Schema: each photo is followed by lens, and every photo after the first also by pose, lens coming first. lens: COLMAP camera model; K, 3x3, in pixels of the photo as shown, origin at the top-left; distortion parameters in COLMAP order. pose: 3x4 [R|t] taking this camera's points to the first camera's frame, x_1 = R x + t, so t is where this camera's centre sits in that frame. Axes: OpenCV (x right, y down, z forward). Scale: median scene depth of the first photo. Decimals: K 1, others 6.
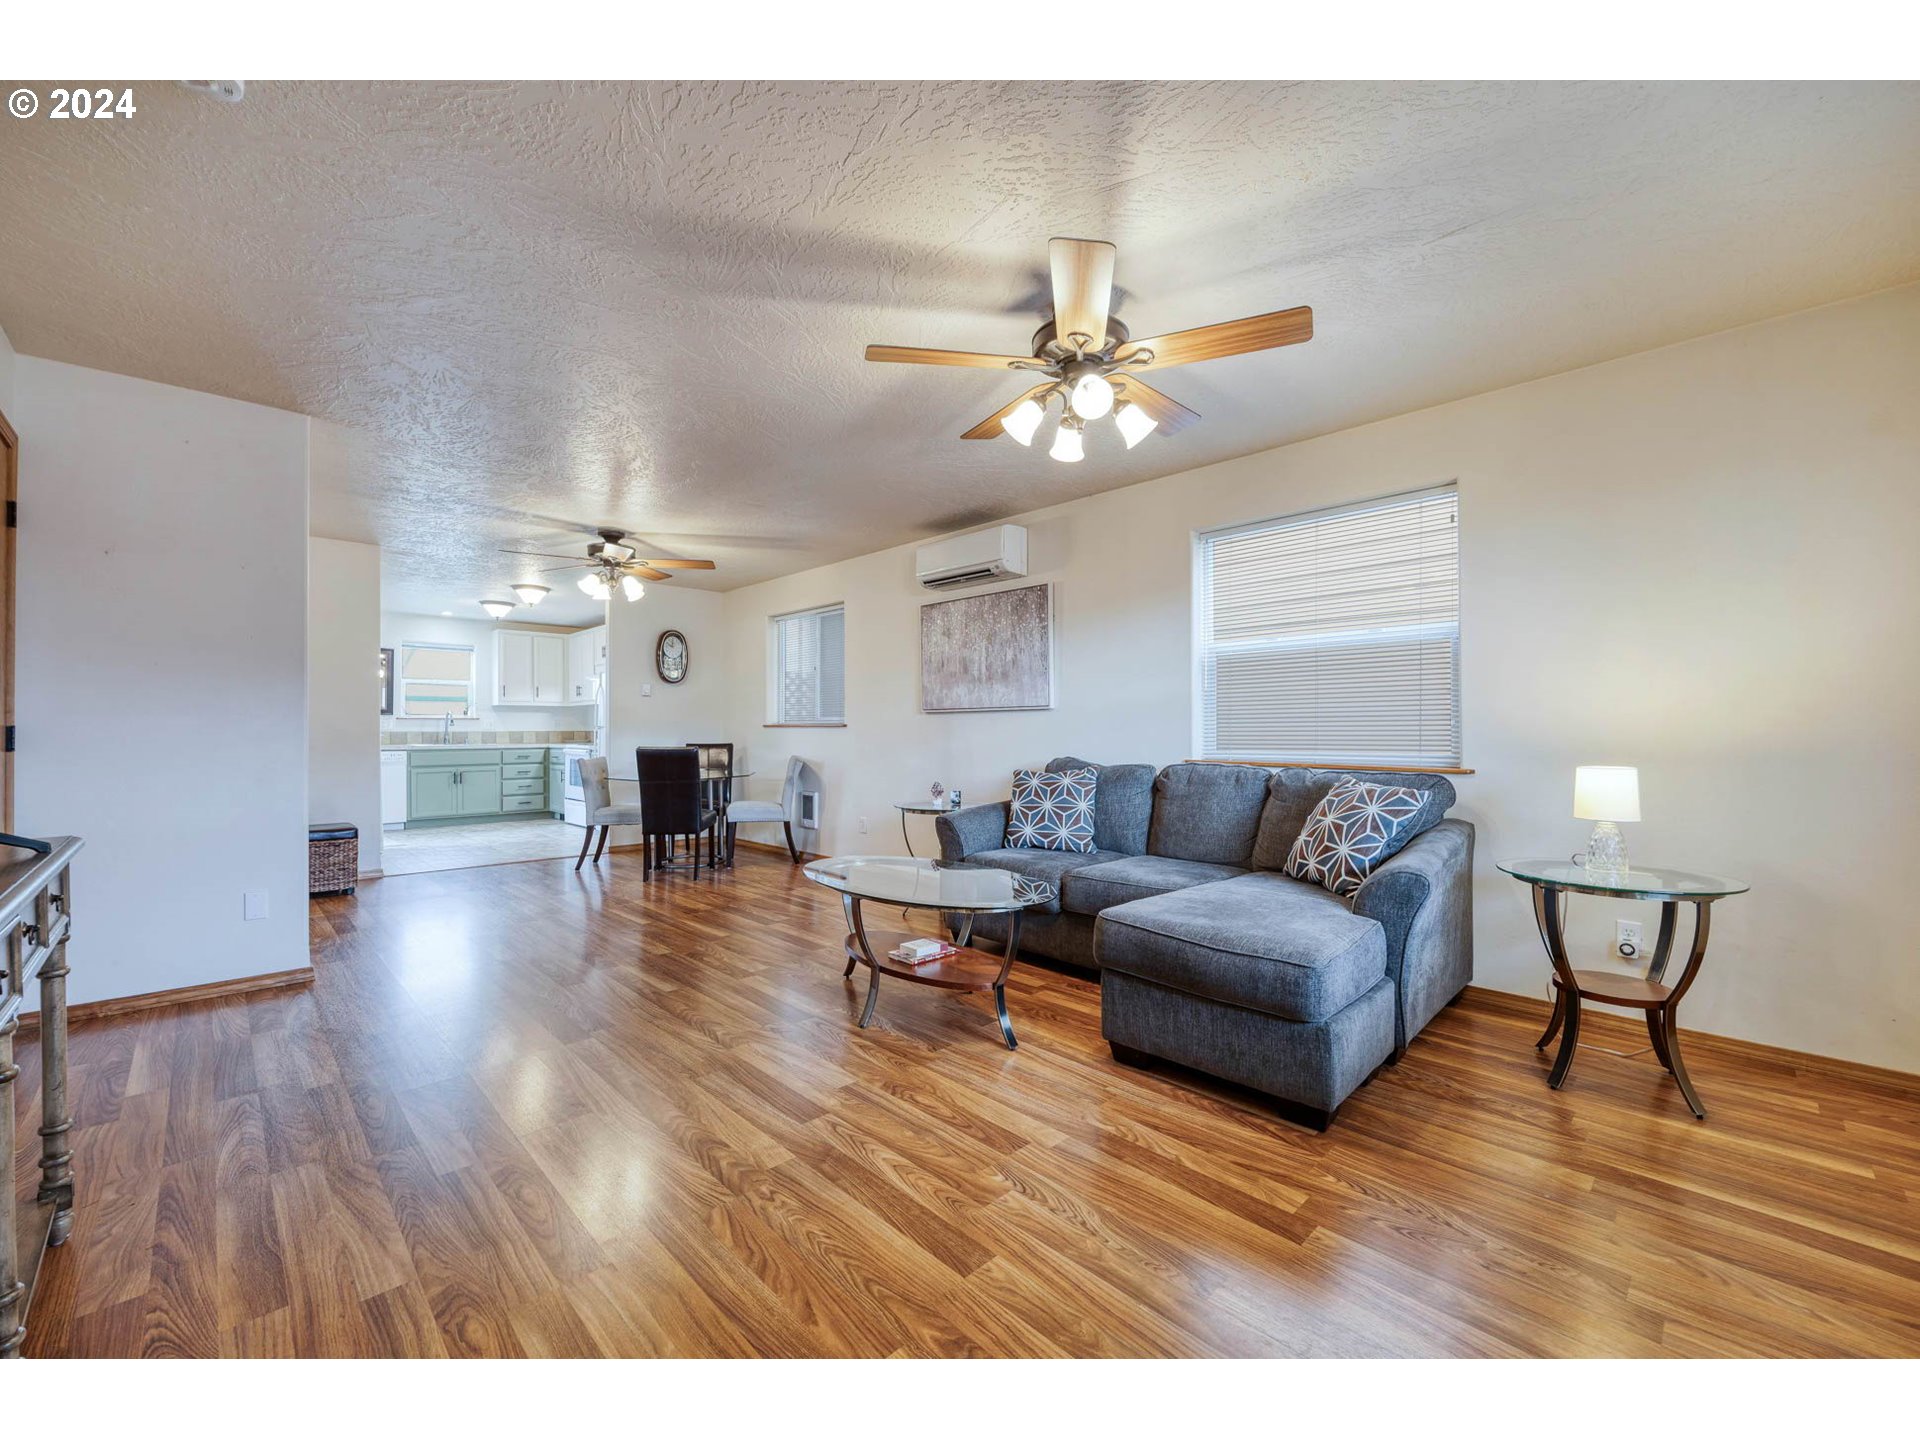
lens RADIAL K [[777.4, 0, 960.0], [0, 777.4, 720.0], [0, 0, 1]] dist [0.001170, -0.000036]
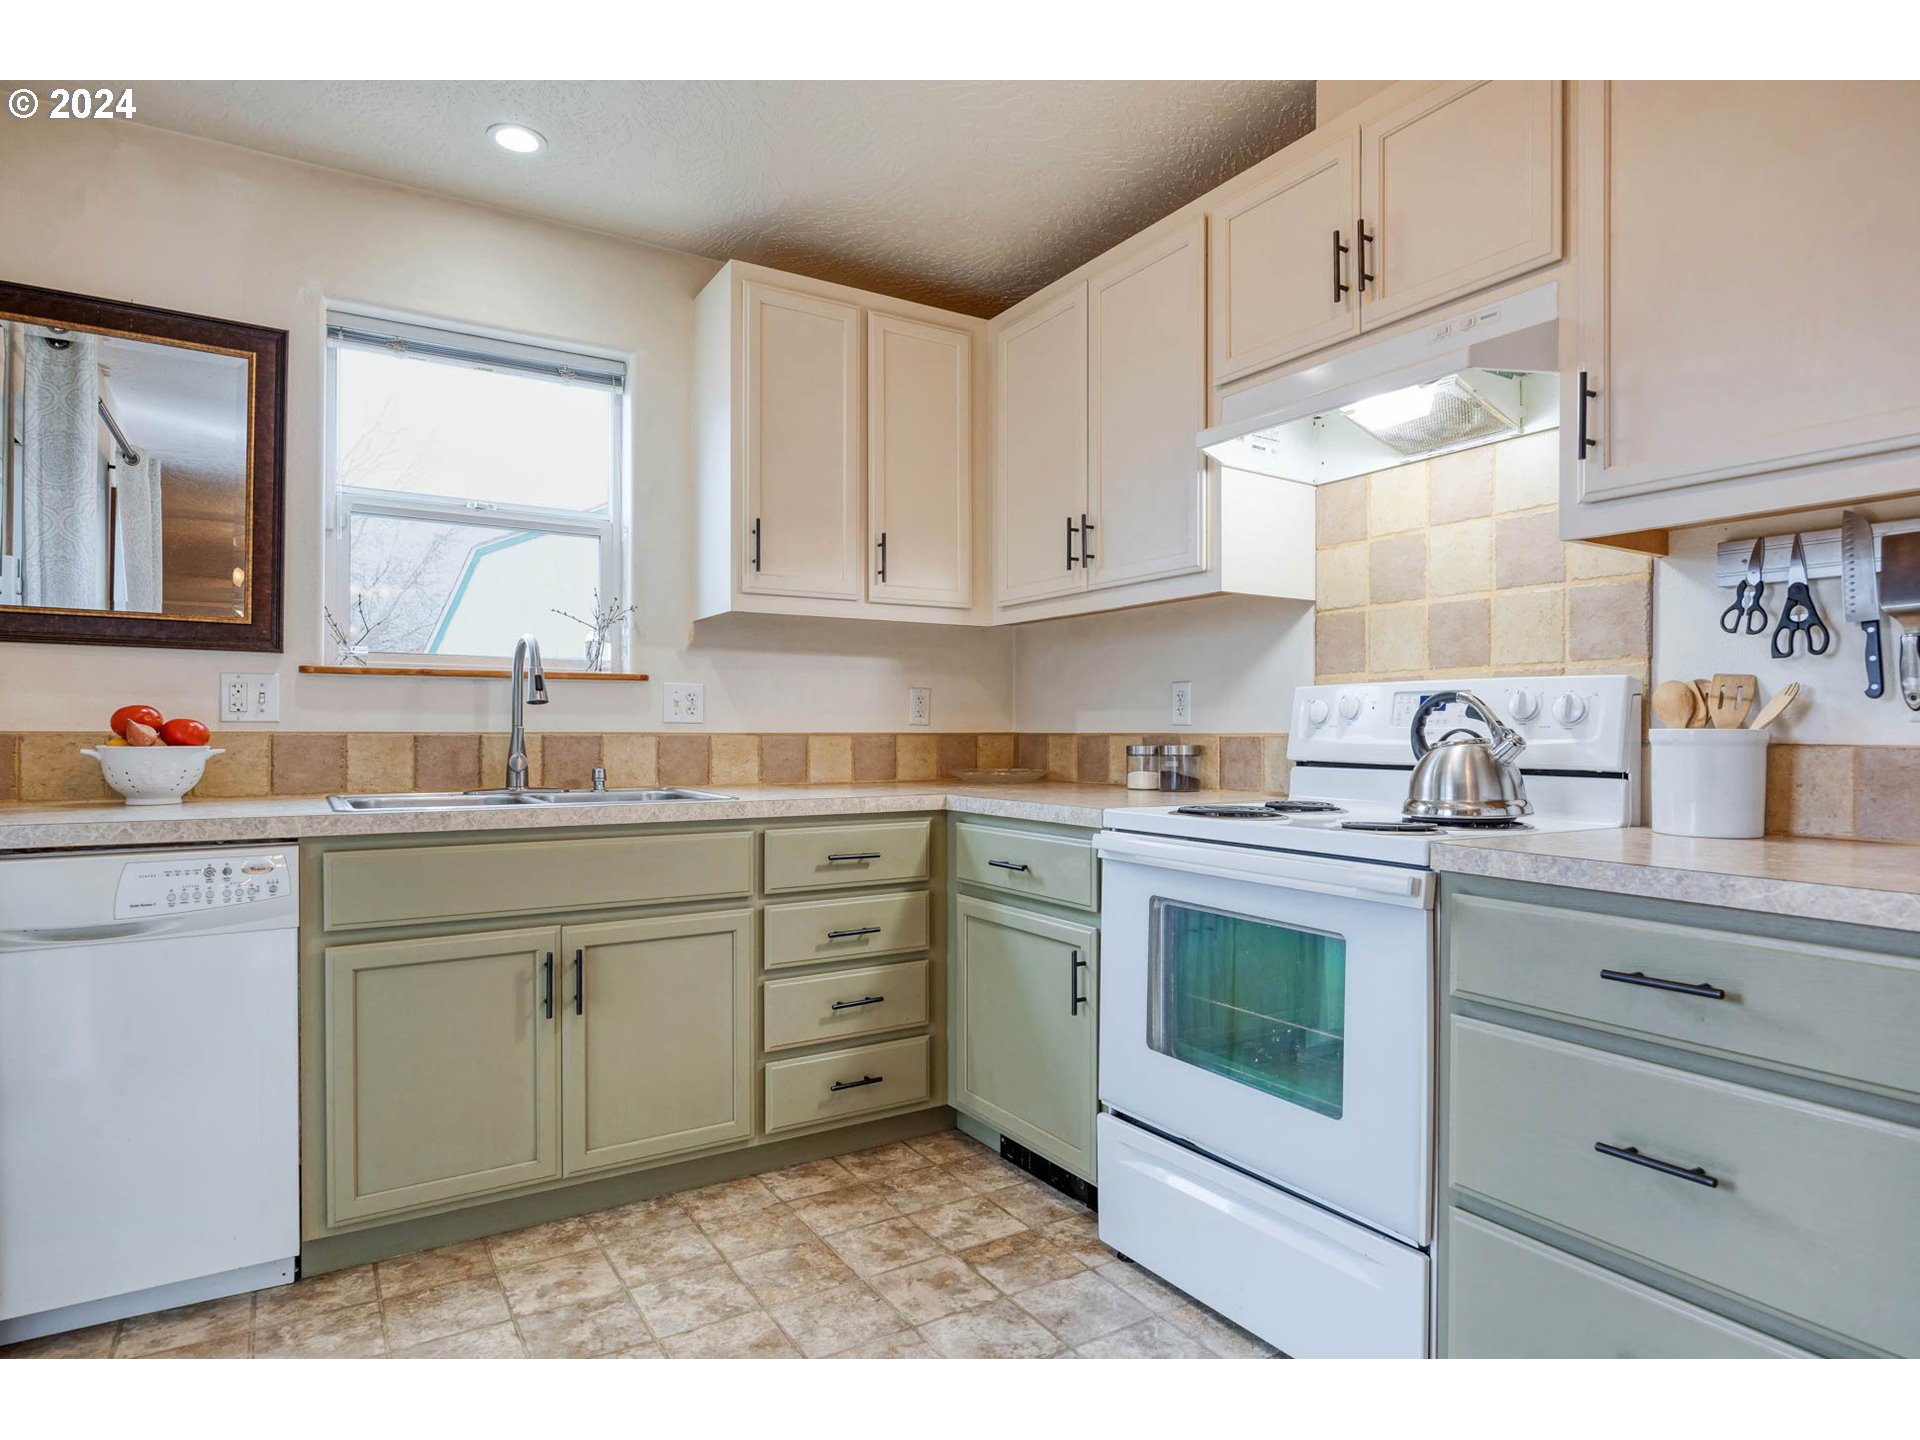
lens RADIAL K [[1112.4, 0, 960.0], [0, 1112.4, 720.0], [0, 0, 1]] dist [0.017837, -0.002114]
pose [[0.974684, 0.006367, -0.223497, -0.492694], [-0.005041, 0.999966, 0.006502, 0.008963], [0.223531, -0.005211, 0.974683, 0.759373]]
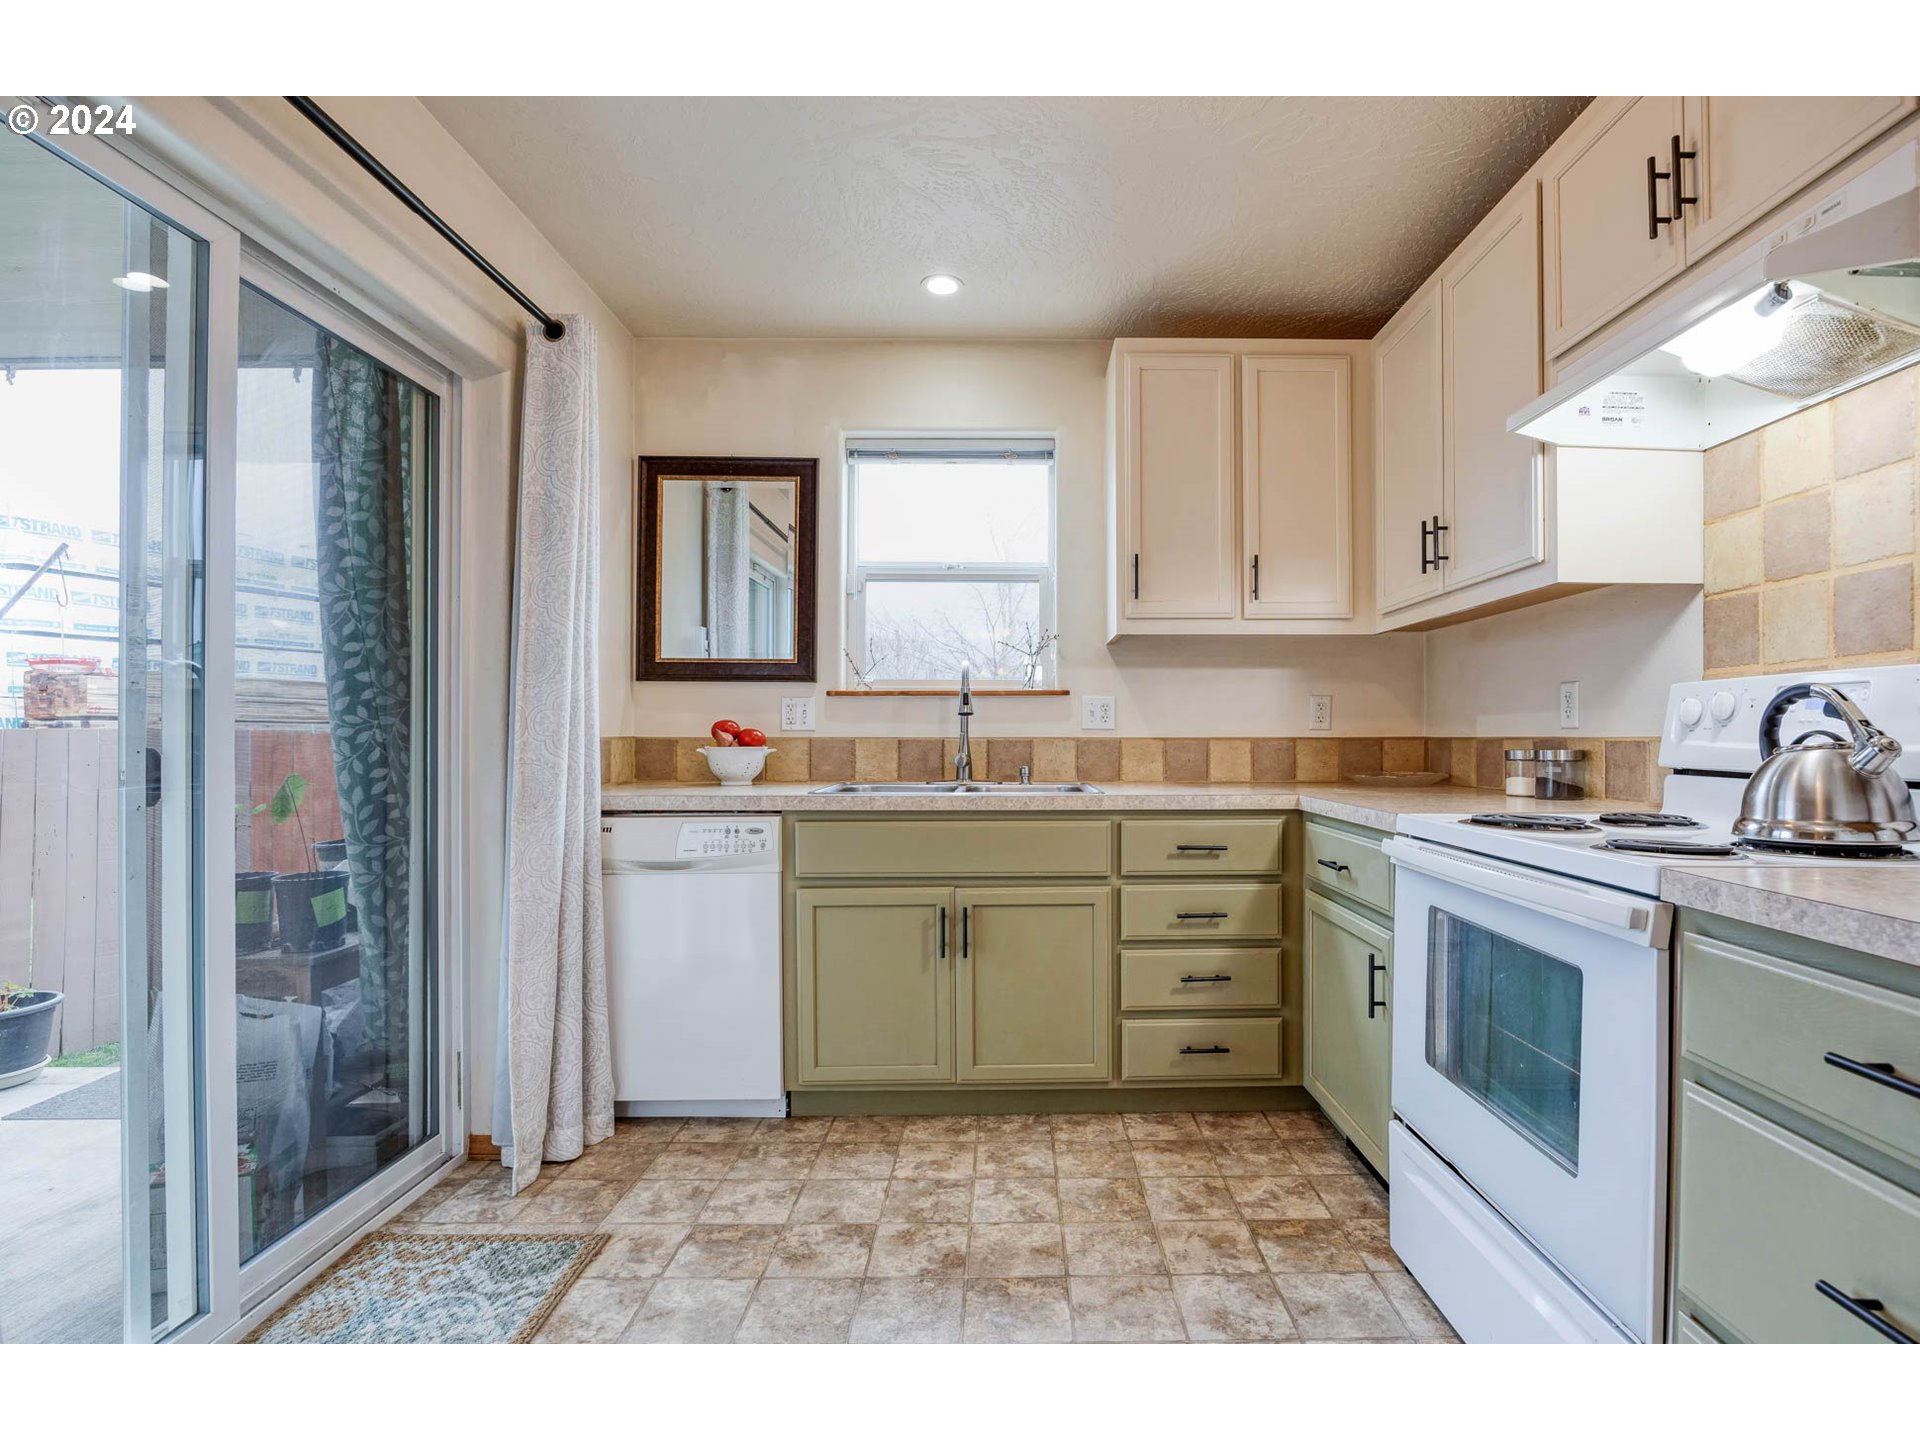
lens RADIAL K [[935.9, 0, 1009.6], [0, 935.9, 729.8], [0, 0, 1]] dist [-0.000048, 0.000315]
pose [[0.719548, 0.001633, -0.694441, -0.431603], [0.006599, 0.999936, 0.009189, 0.009293], [0.694411, -0.011195, 0.719491, 0.803551]]
